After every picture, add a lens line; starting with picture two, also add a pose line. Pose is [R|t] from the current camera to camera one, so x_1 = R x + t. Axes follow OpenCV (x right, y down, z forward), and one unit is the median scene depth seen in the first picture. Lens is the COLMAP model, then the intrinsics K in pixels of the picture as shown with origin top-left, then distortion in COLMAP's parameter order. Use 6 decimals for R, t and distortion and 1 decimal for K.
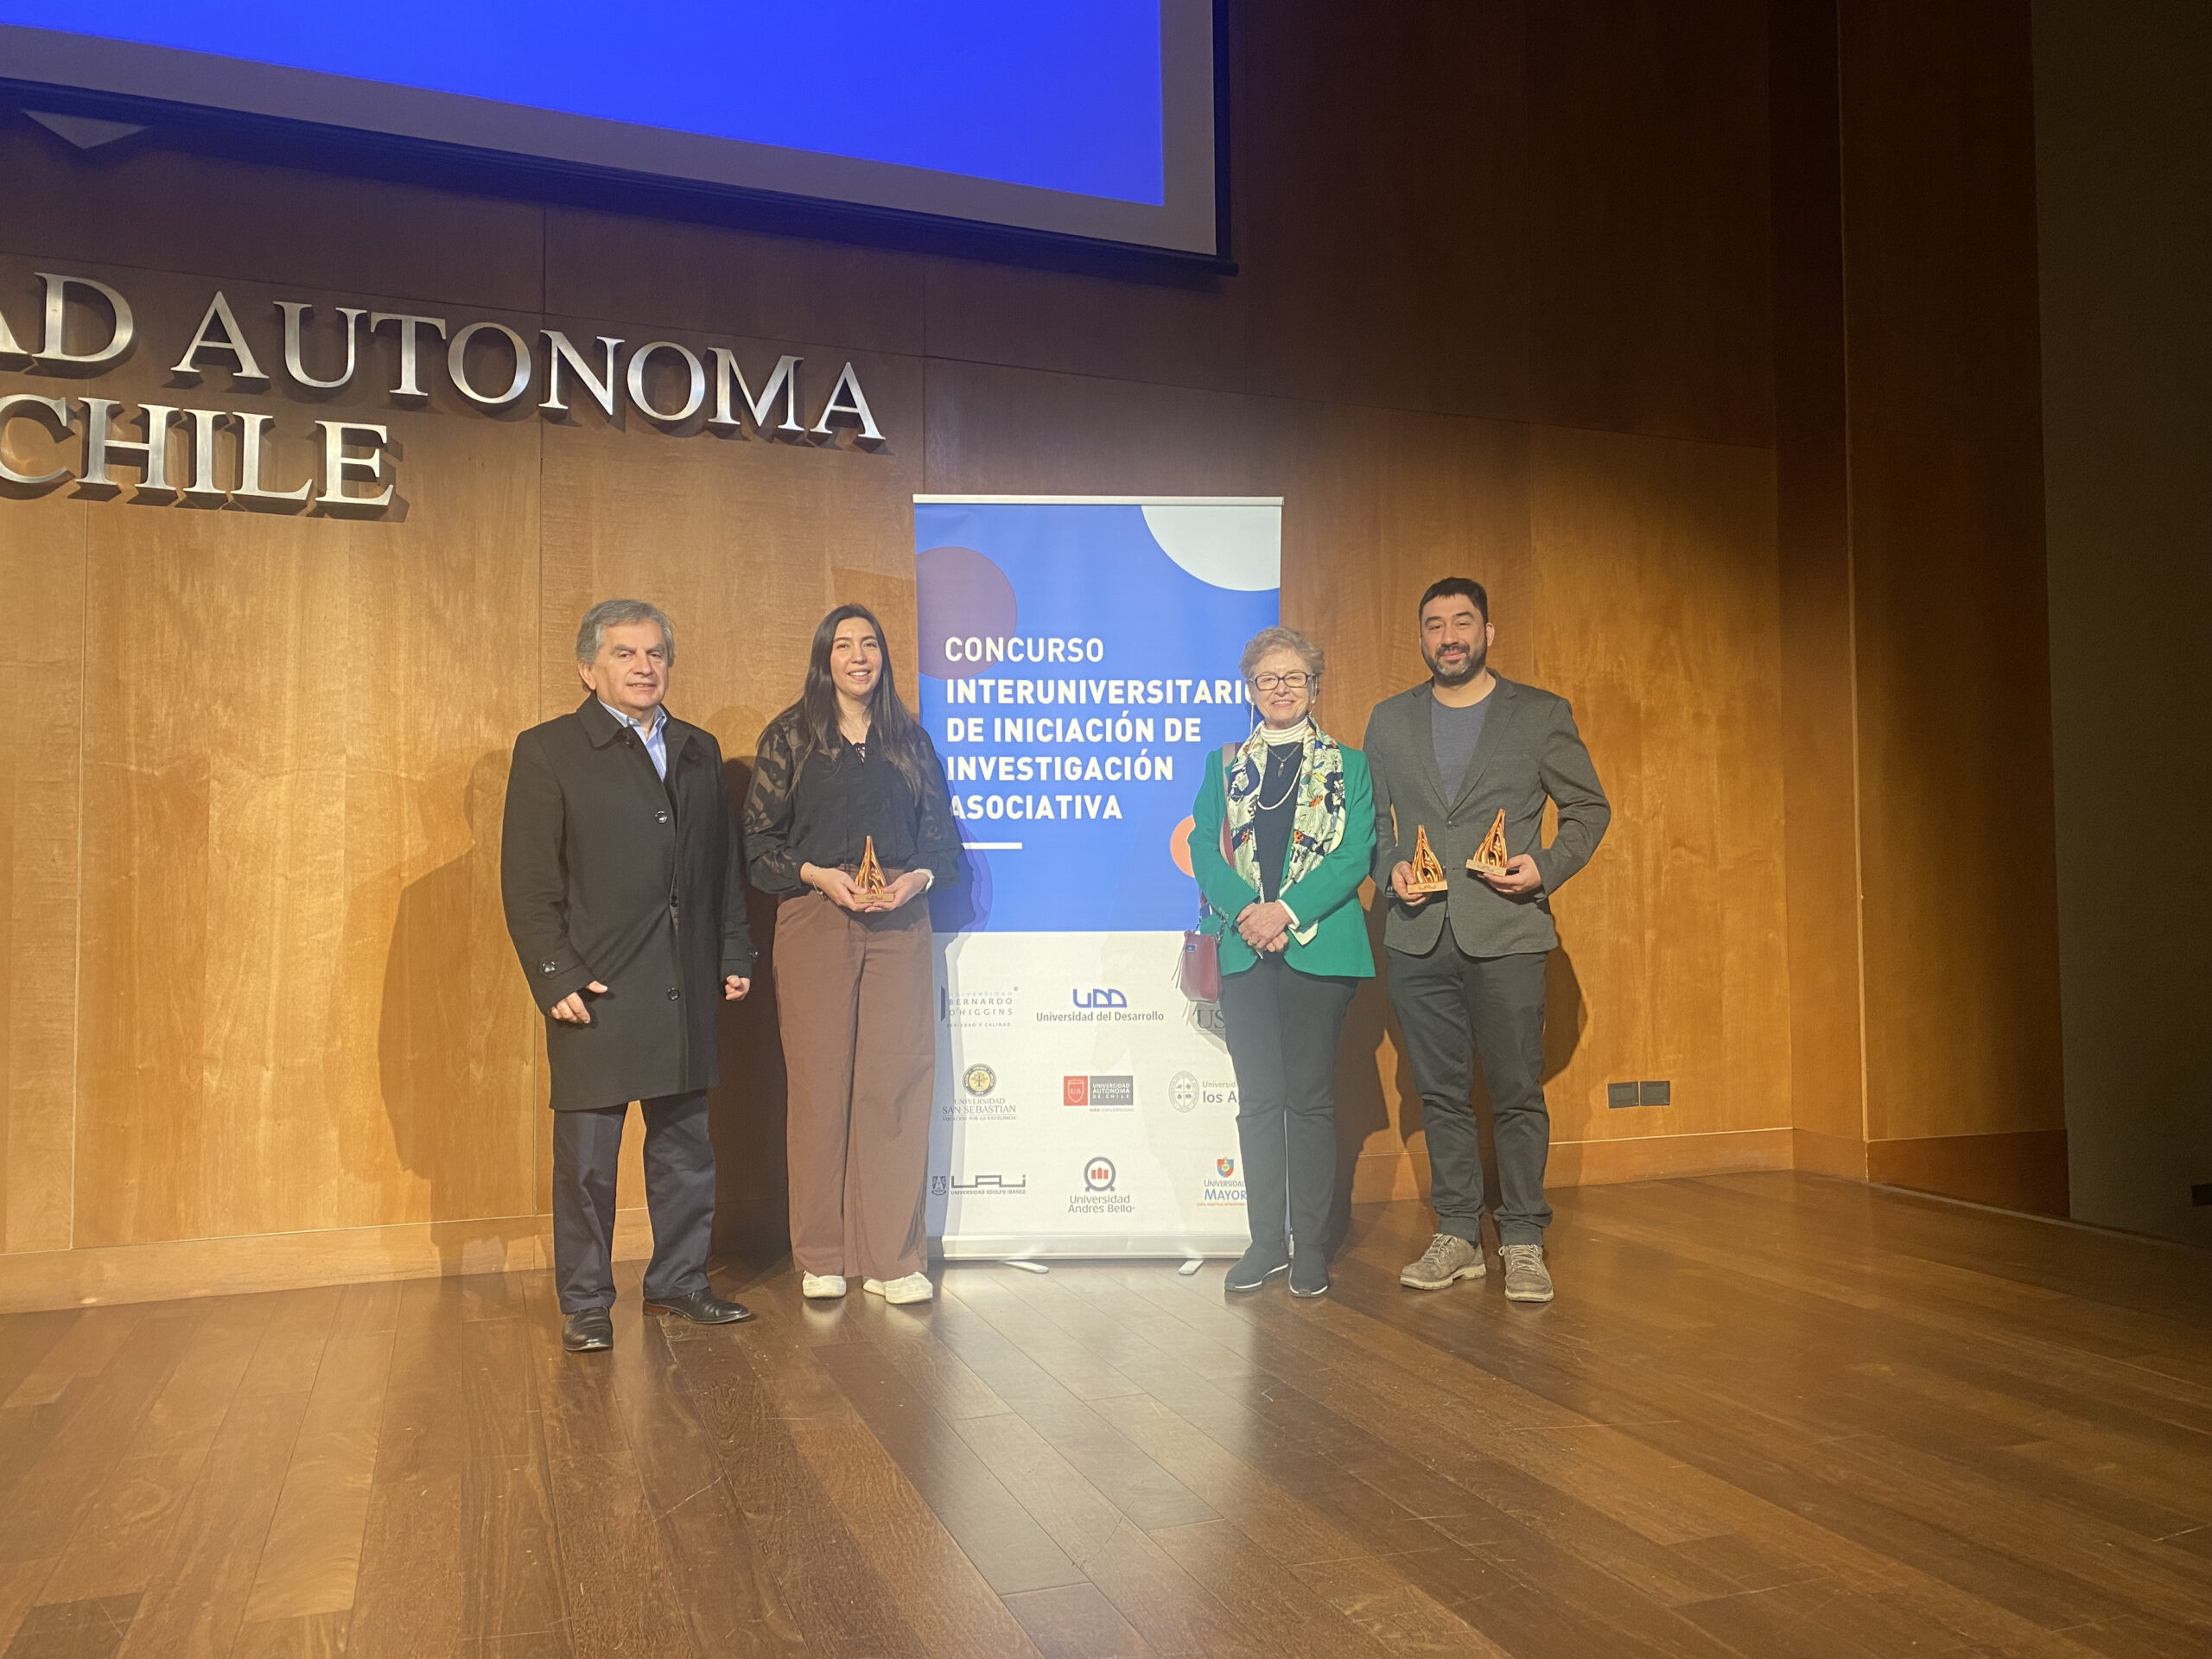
lens RADIAL K [[1682.5, 0, 1117.1], [0, 1682.5, 838.9], [0, 0, 1]] dist [0.039730, -0.024338]
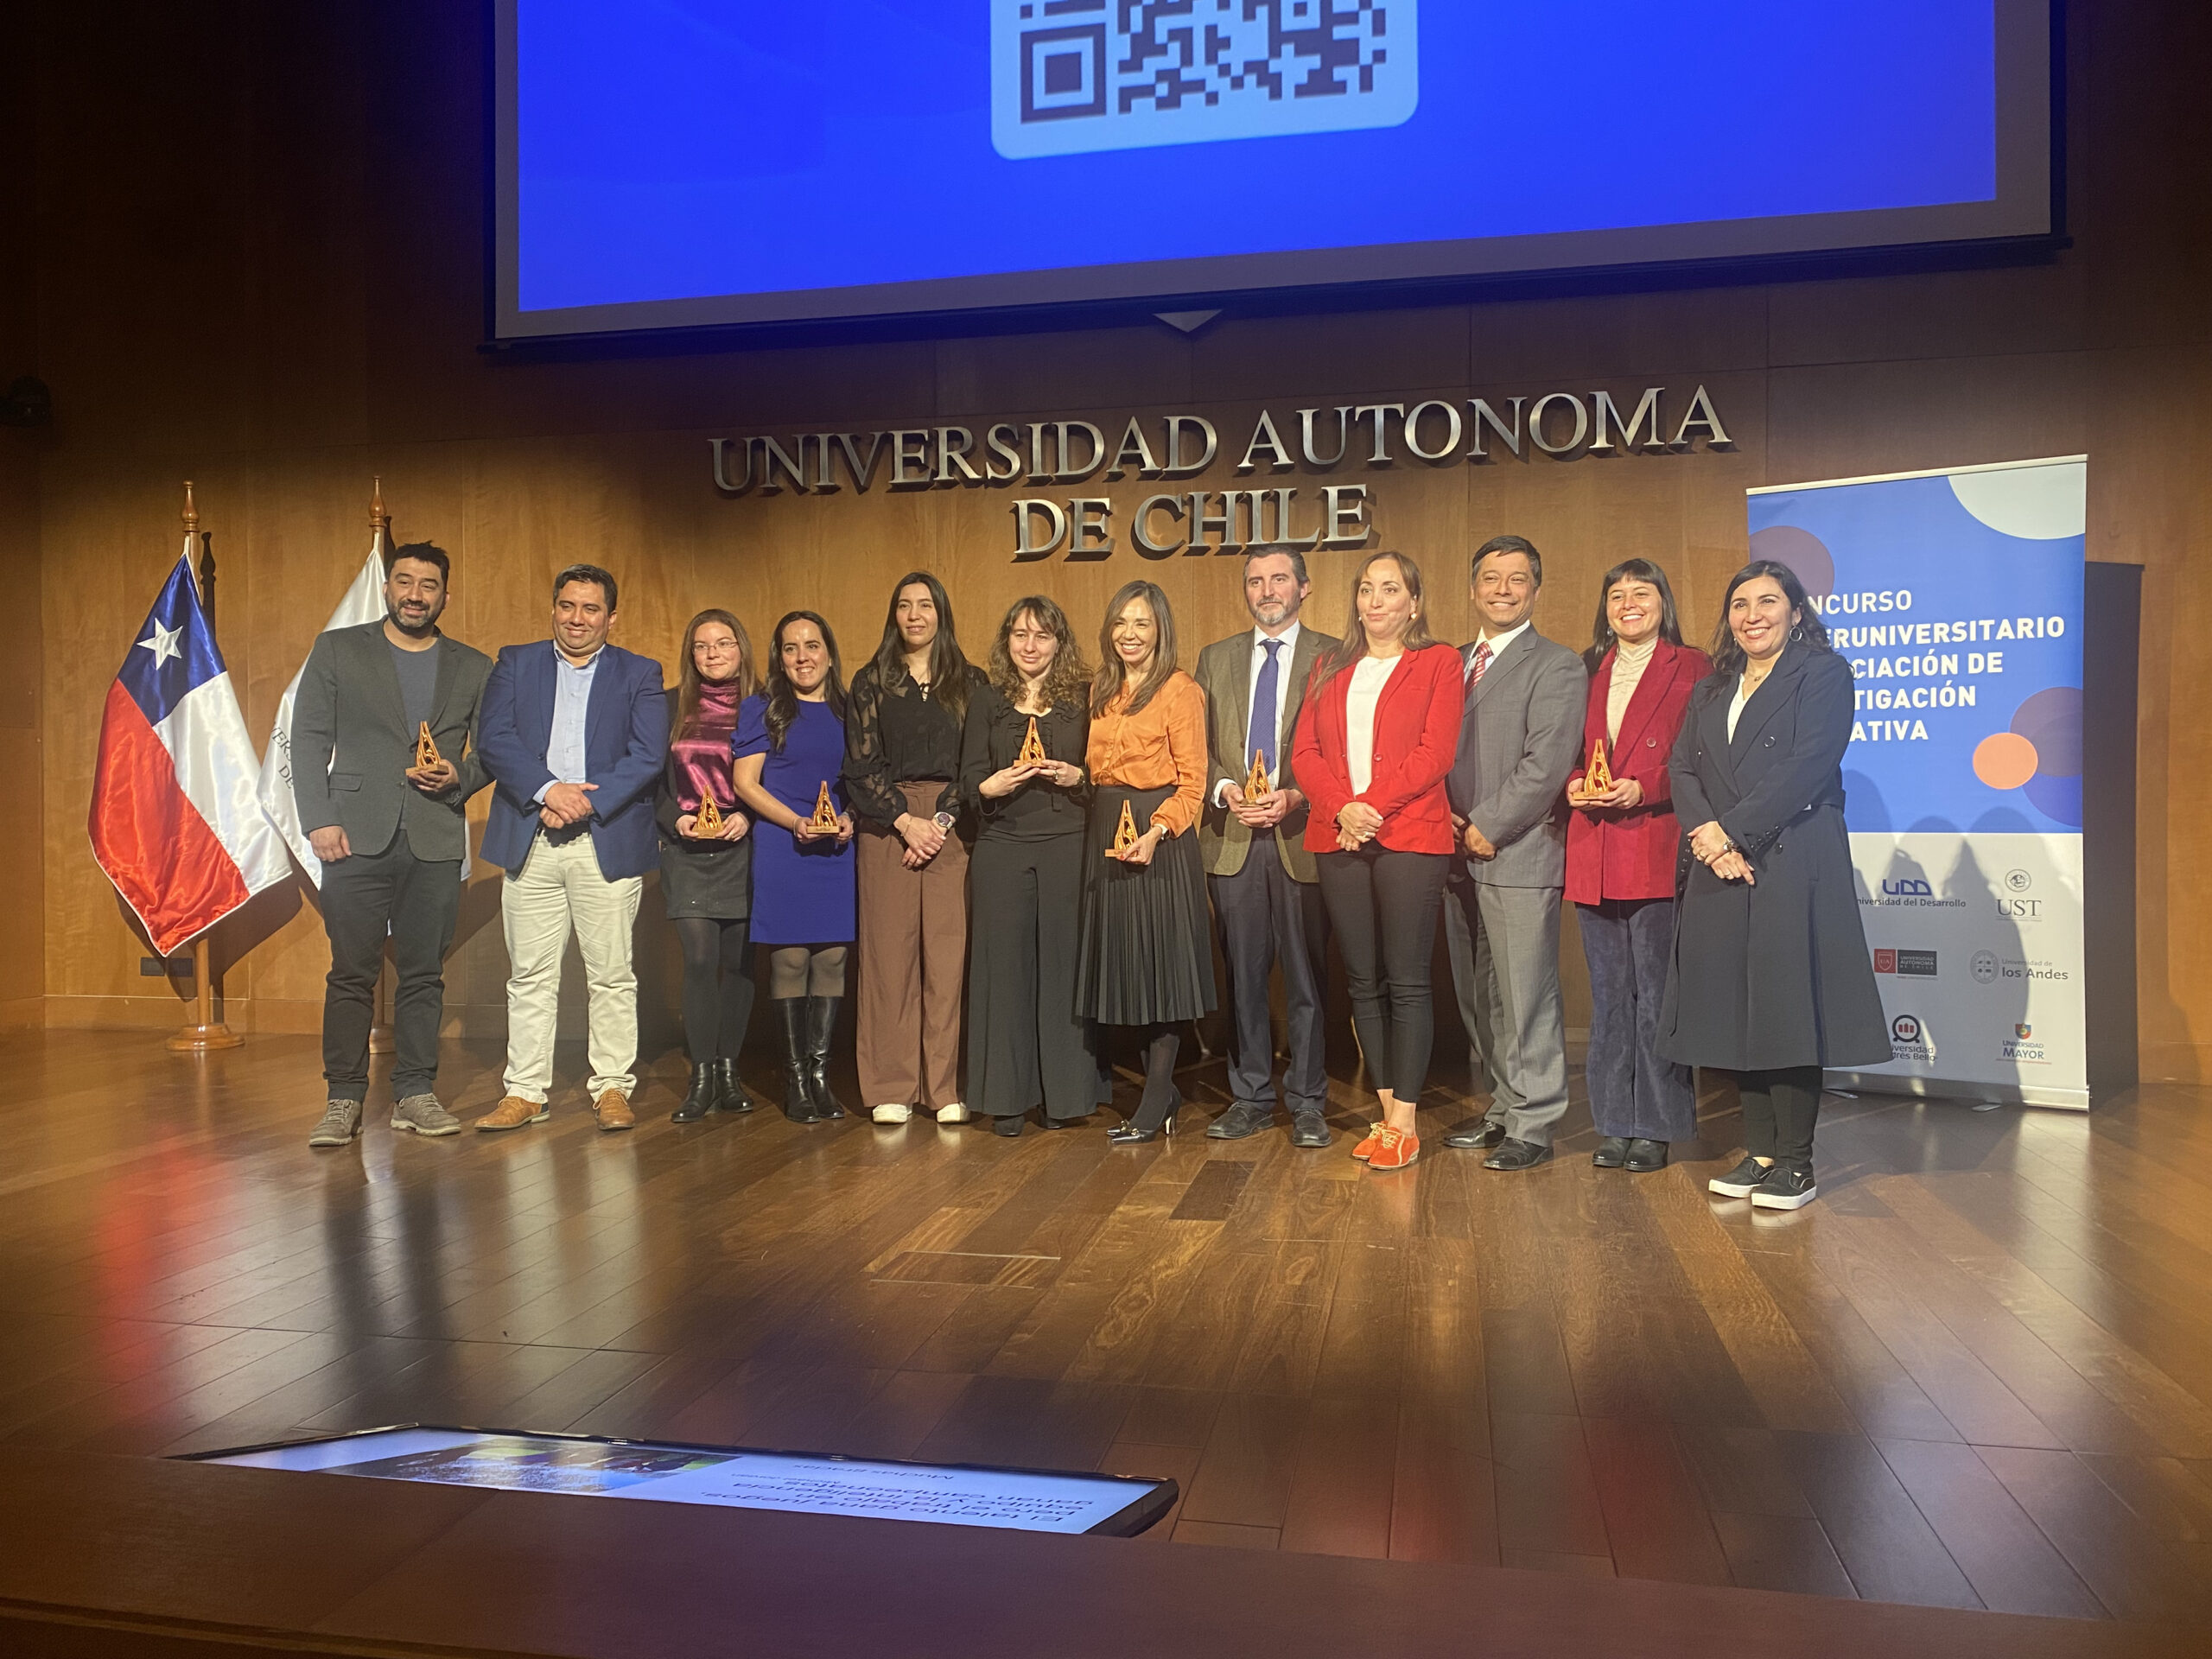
lens RADIAL K [[1682.5, 0, 1116.4], [0, 1682.5, 827.0], [0, 0, 1]] dist [0.039730, -0.024338]
pose [[0.841575, 0.001143, -0.540140, 0.169854], [0.015673, 0.999525, 0.026535, 0.009645], [0.539914, -0.030797, 0.841157, -0.339101]]
